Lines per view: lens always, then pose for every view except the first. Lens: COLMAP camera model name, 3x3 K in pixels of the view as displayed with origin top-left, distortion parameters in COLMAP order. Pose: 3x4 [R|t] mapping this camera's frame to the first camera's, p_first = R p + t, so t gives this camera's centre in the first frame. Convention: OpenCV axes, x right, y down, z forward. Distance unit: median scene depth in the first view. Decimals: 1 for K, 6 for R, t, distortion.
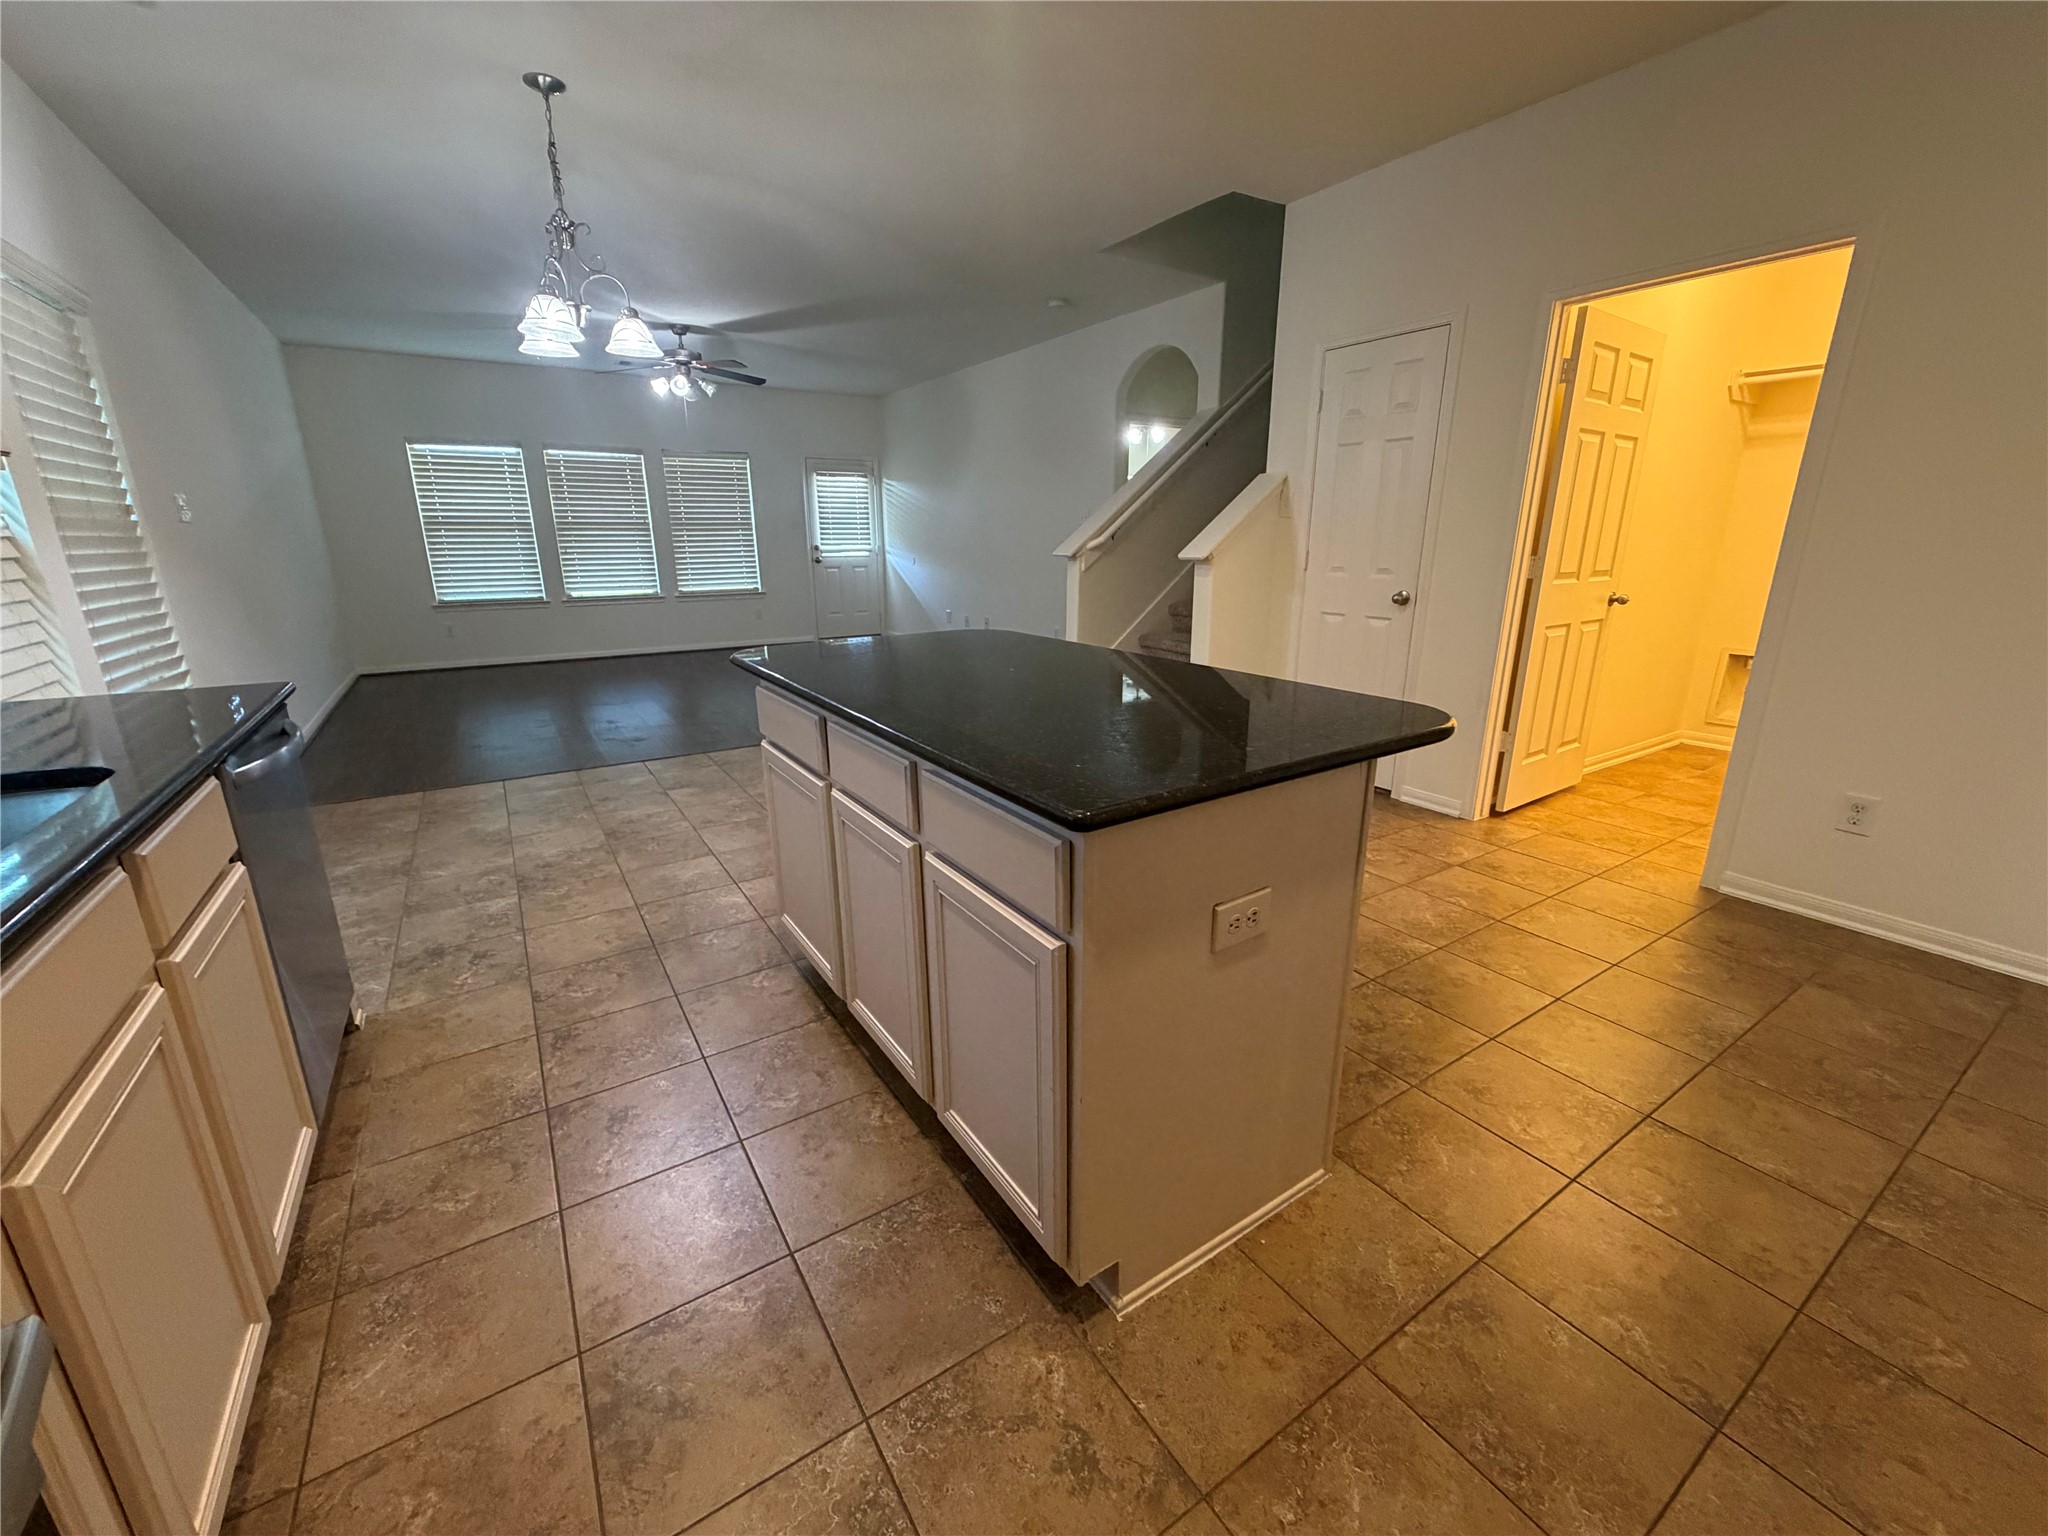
lens RADIAL K [[815.6, 0, 1017.5], [0, 815.6, 761.5], [0, 0, 1]] dist [0.000301, 0.000881]
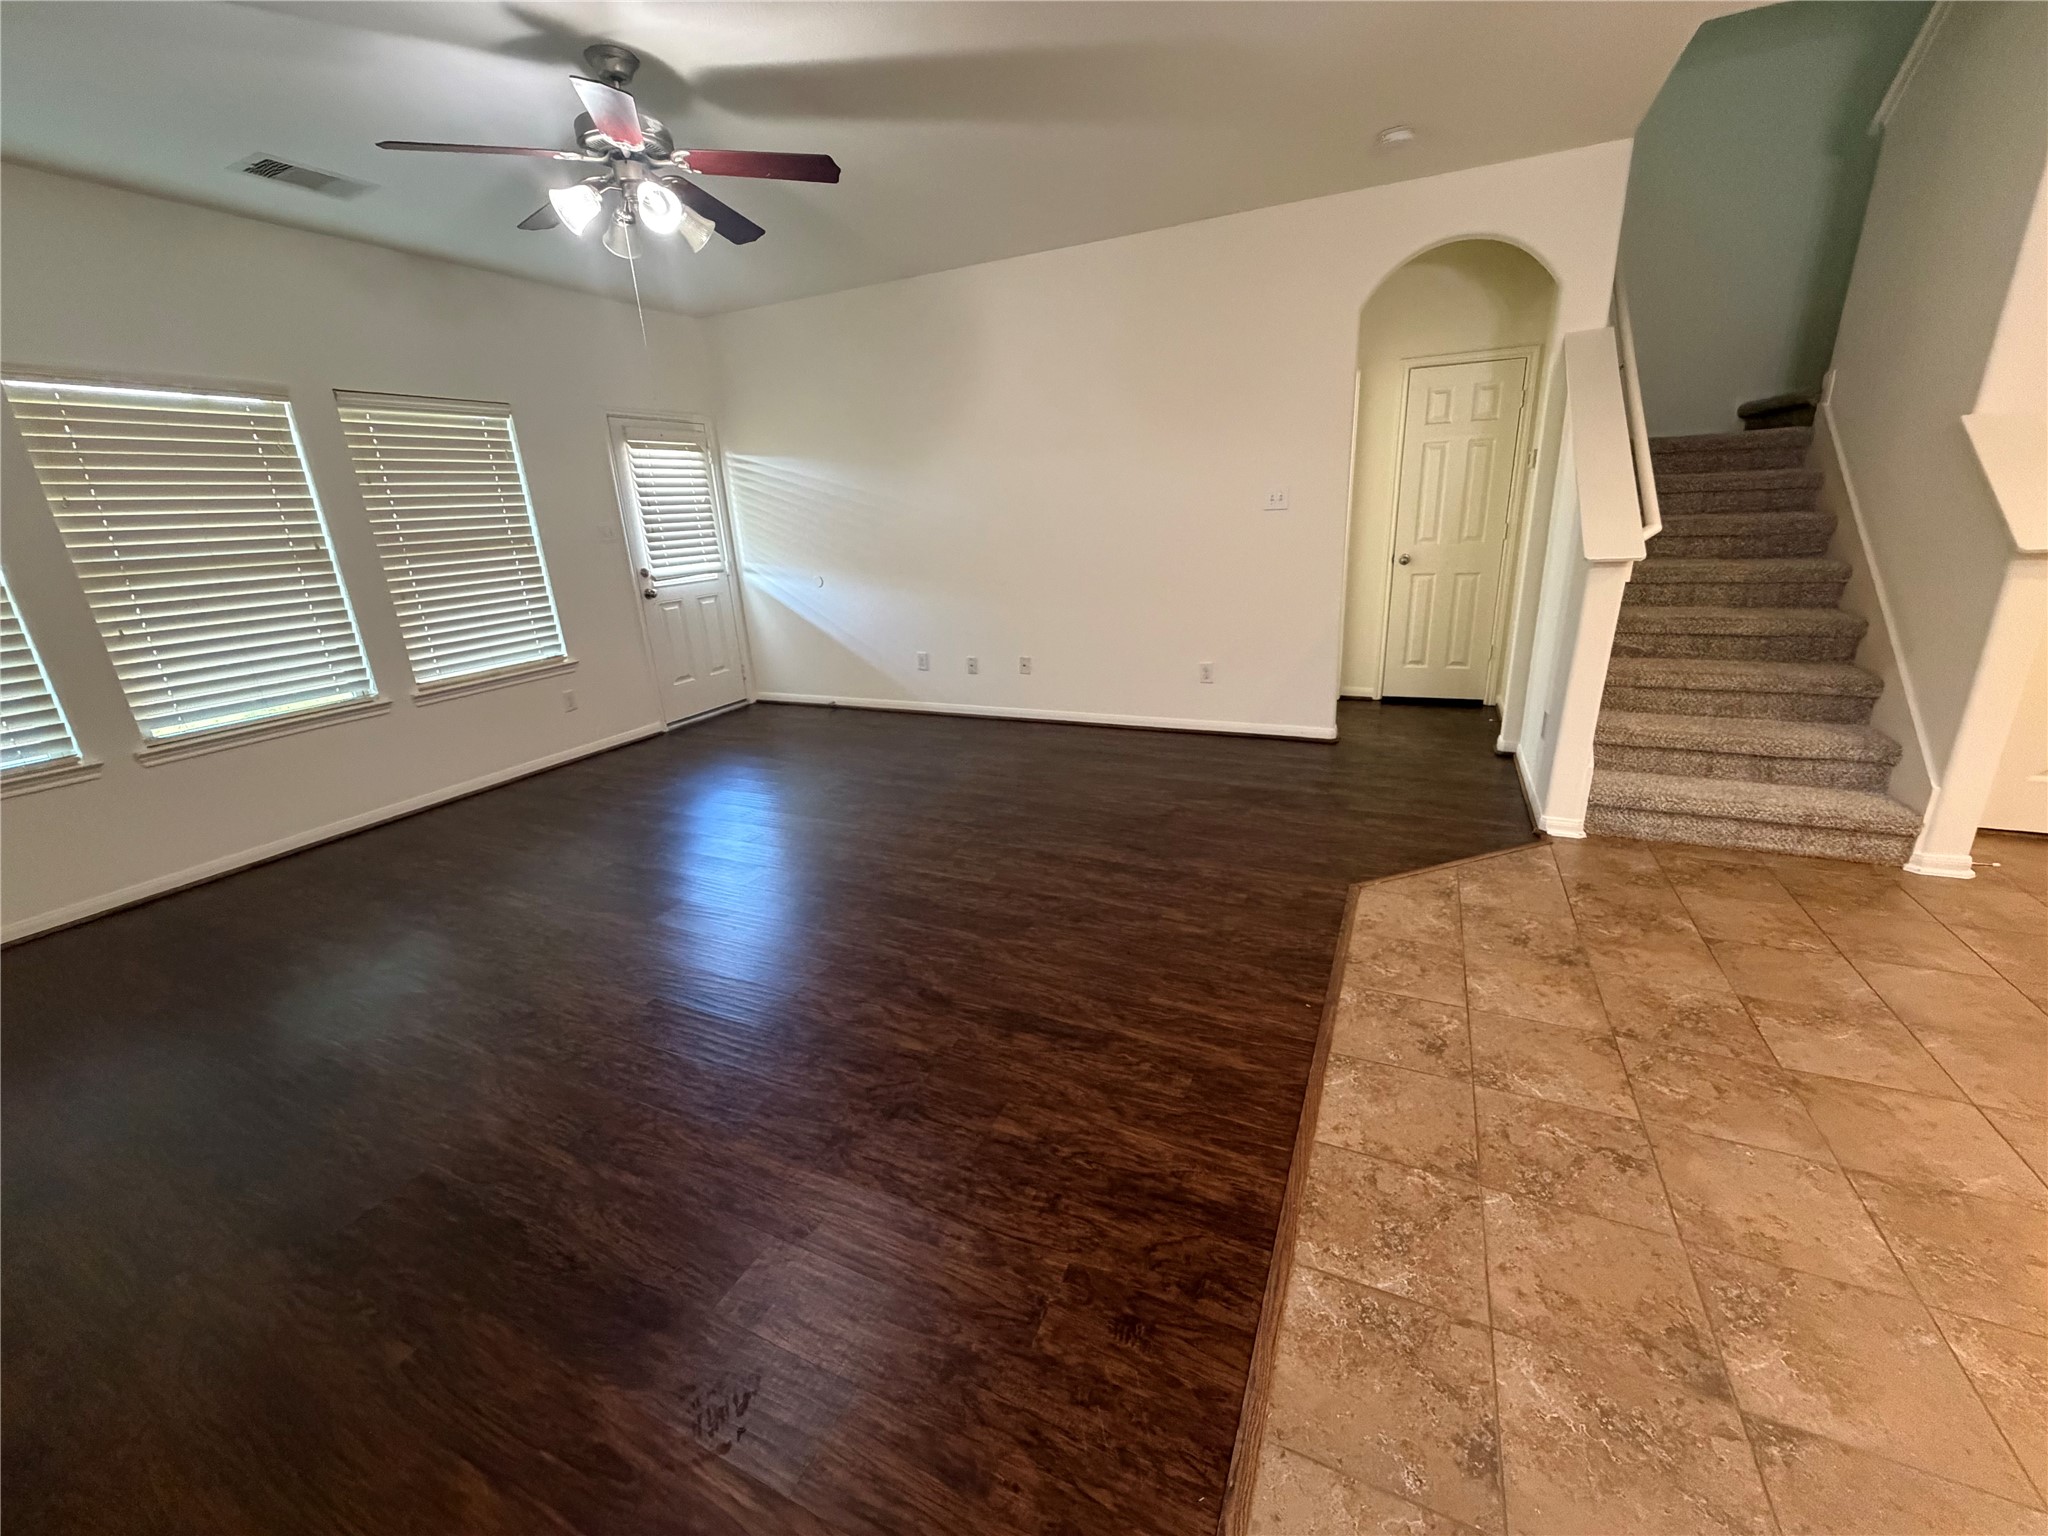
lens RADIAL K [[815.6, 0, 1010.4], [0, 815.6, 769.9], [0, 0, 1]] dist [0.000301, 0.000881]
pose [[0.851017, -0.202067, 0.484705, -0.900689], [0.187313, 0.979094, 0.079297, -0.329656], [-0.490596, 0.023309, 0.871076, 0.998613]]
